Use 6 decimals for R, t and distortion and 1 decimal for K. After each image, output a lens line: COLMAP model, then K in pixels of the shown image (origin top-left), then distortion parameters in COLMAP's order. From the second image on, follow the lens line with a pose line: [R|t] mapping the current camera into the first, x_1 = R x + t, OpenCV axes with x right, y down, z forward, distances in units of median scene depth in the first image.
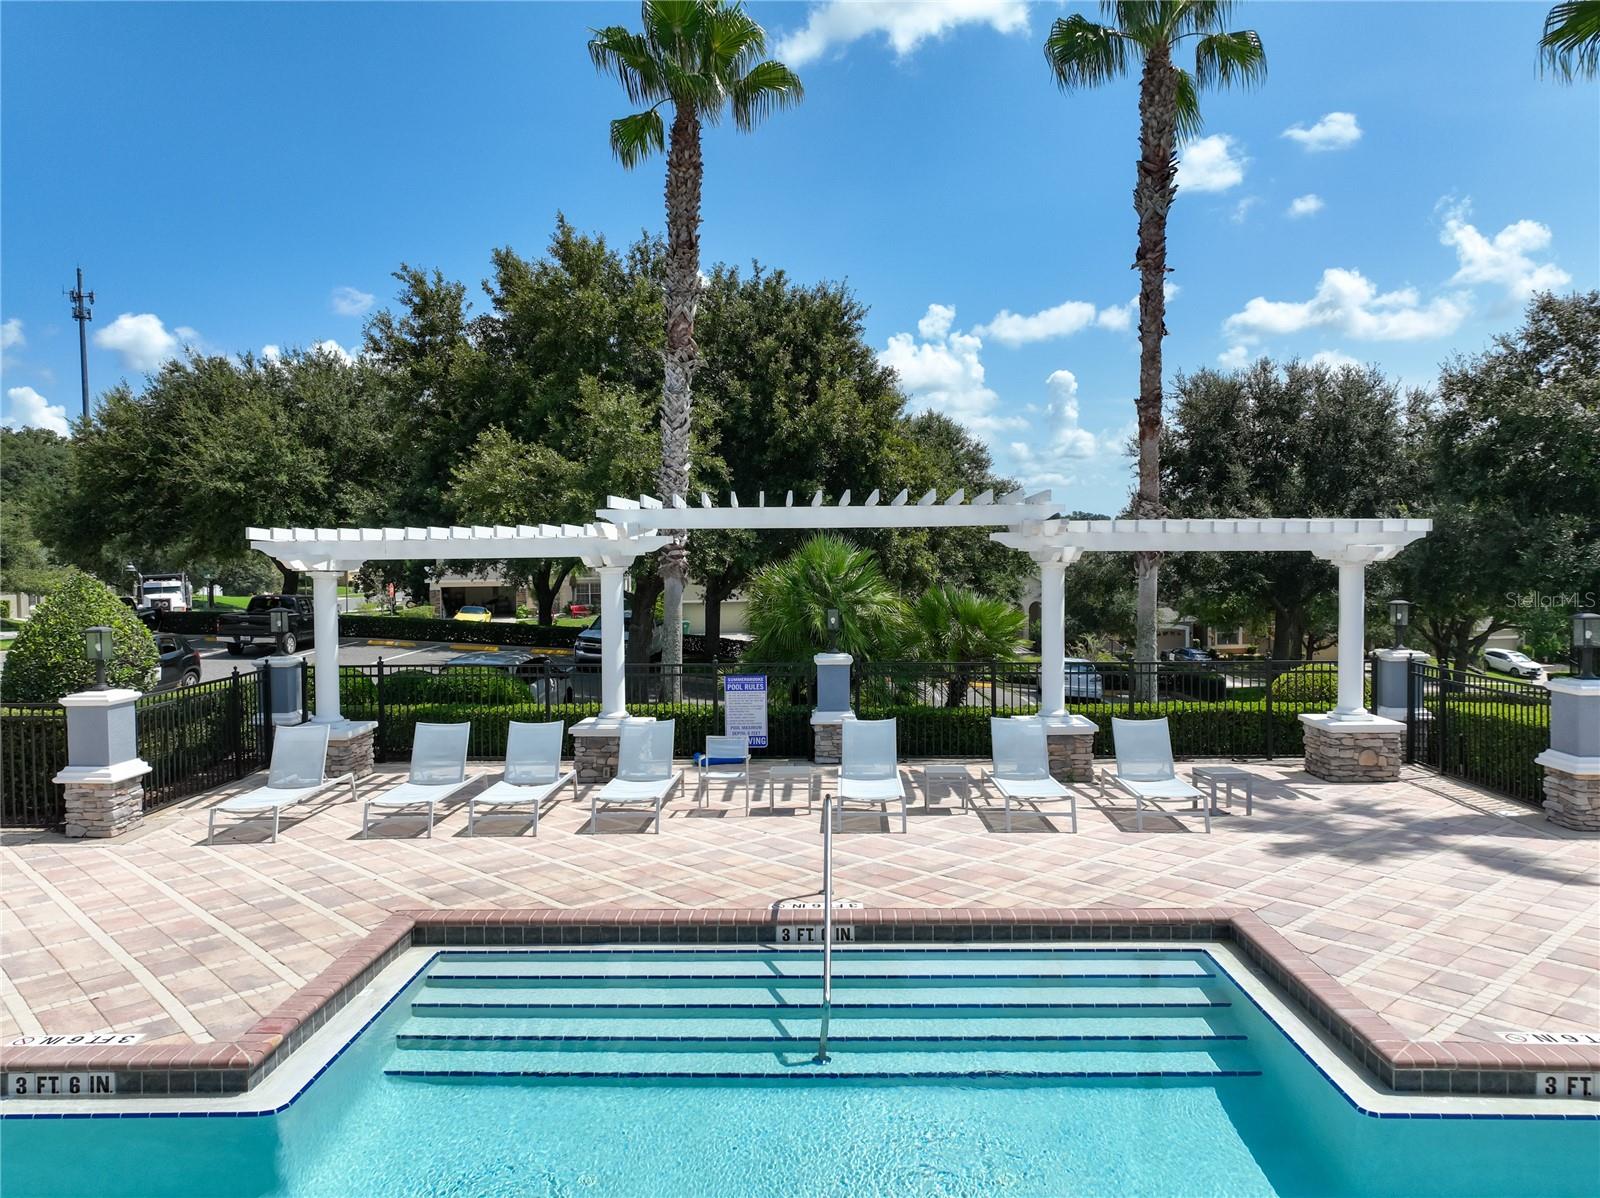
lens RADIAL K [[1118.7, 0, 809.4], [0, 1118.7, 598.3], [0, 0, 1]] dist [0.006907, -0.006077]
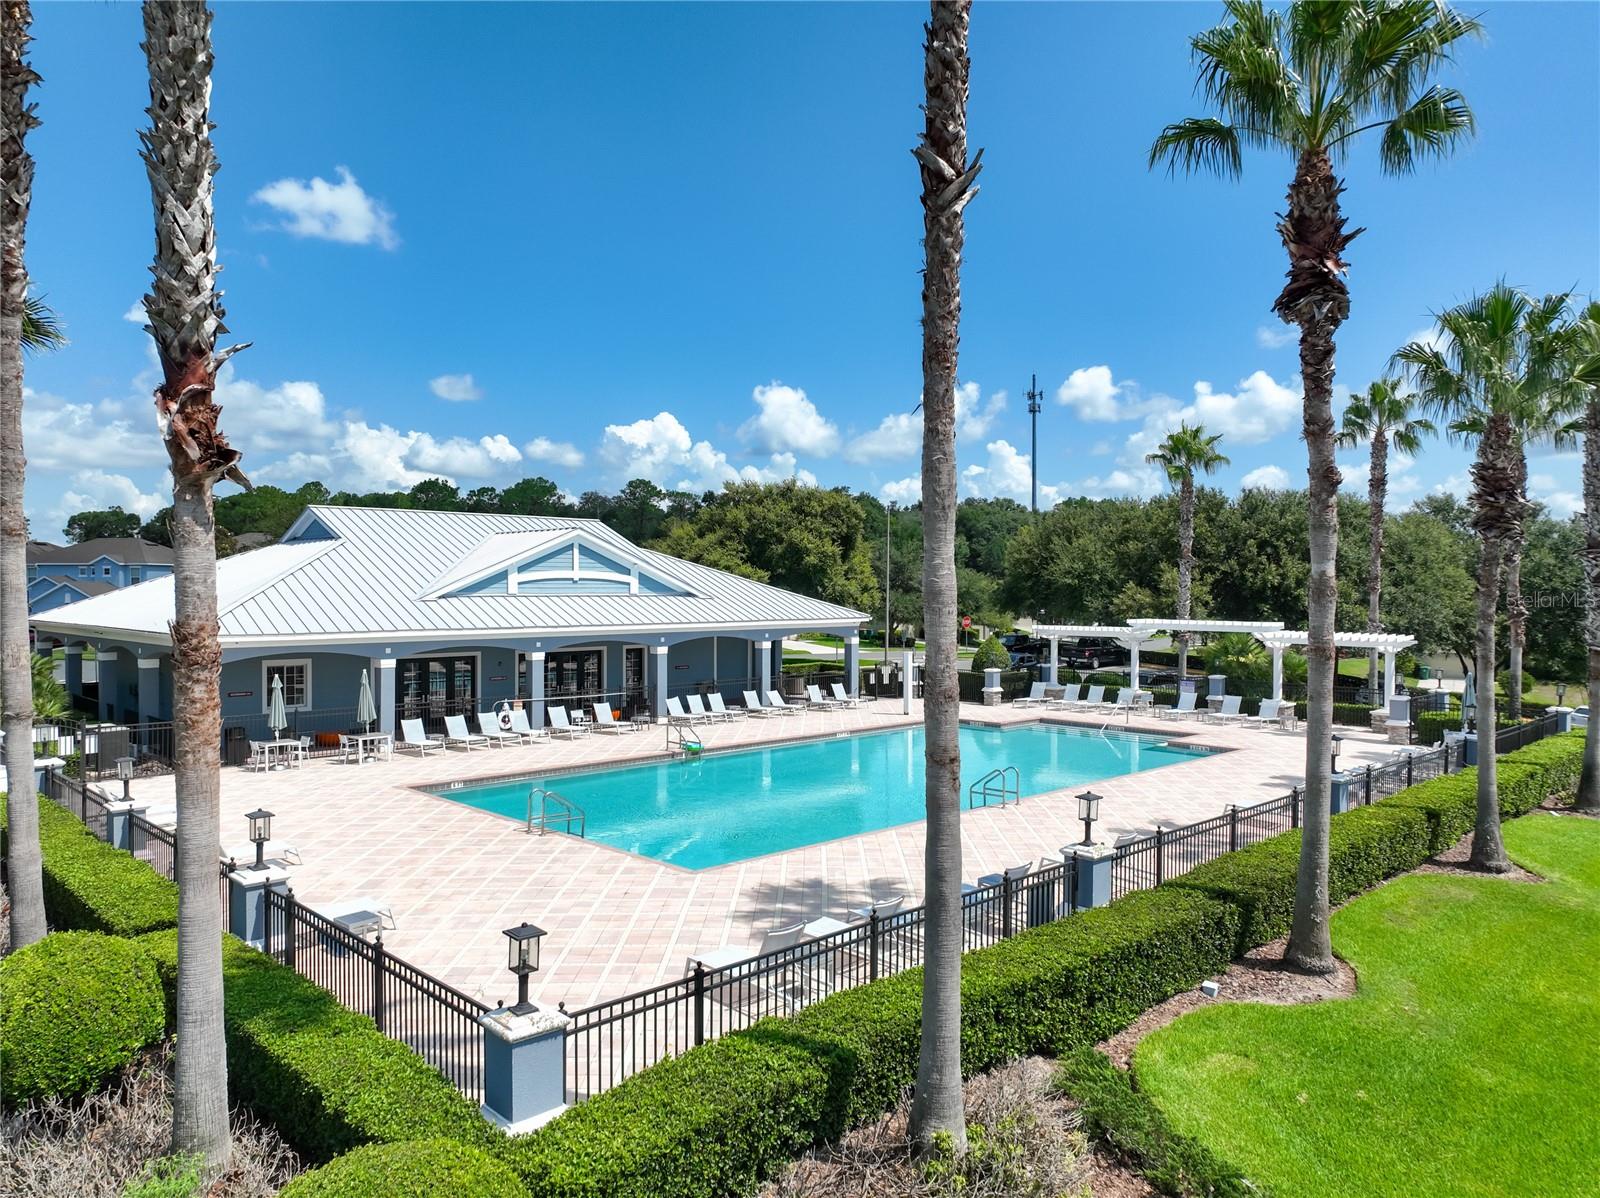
lens RADIAL K [[1118.7, 0, 818.9], [0, 1118.7, 626.5], [0, 0, 1]] dist [0.006907, -0.006077]
pose [[0.721186, 0.036760, -0.691766, 0.940666], [-0.038407, 0.999177, 0.013055, -0.053019], [0.691676, 0.017154, 0.722004, -1.296147]]
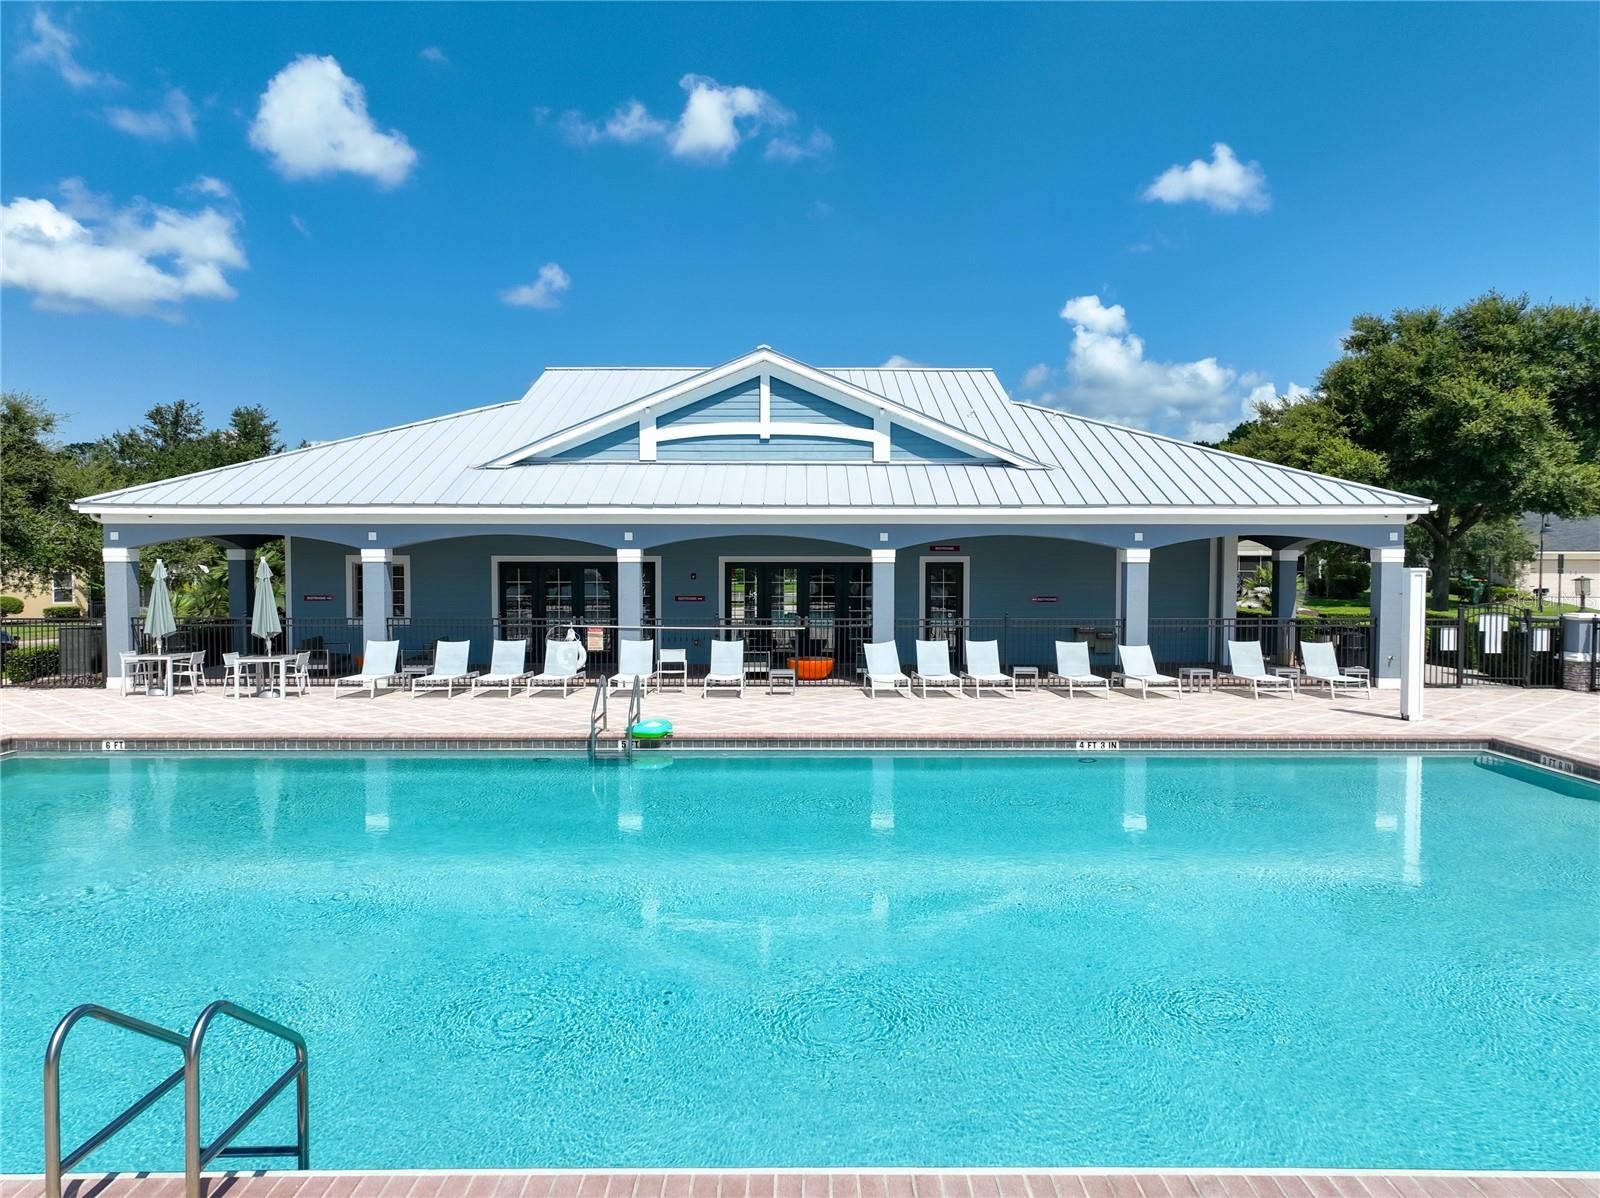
lens RADIAL K [[1118.7, 0, 800.7], [0, 1118.7, 593.9], [0, 0, 1]] dist [0.006907, -0.006077]
pose [[0.023847, 0.047250, -0.998598, 0.470787], [-0.042408, 0.998031, 0.046210, 0.014126], [0.998816, 0.041246, 0.025804, -0.188801]]
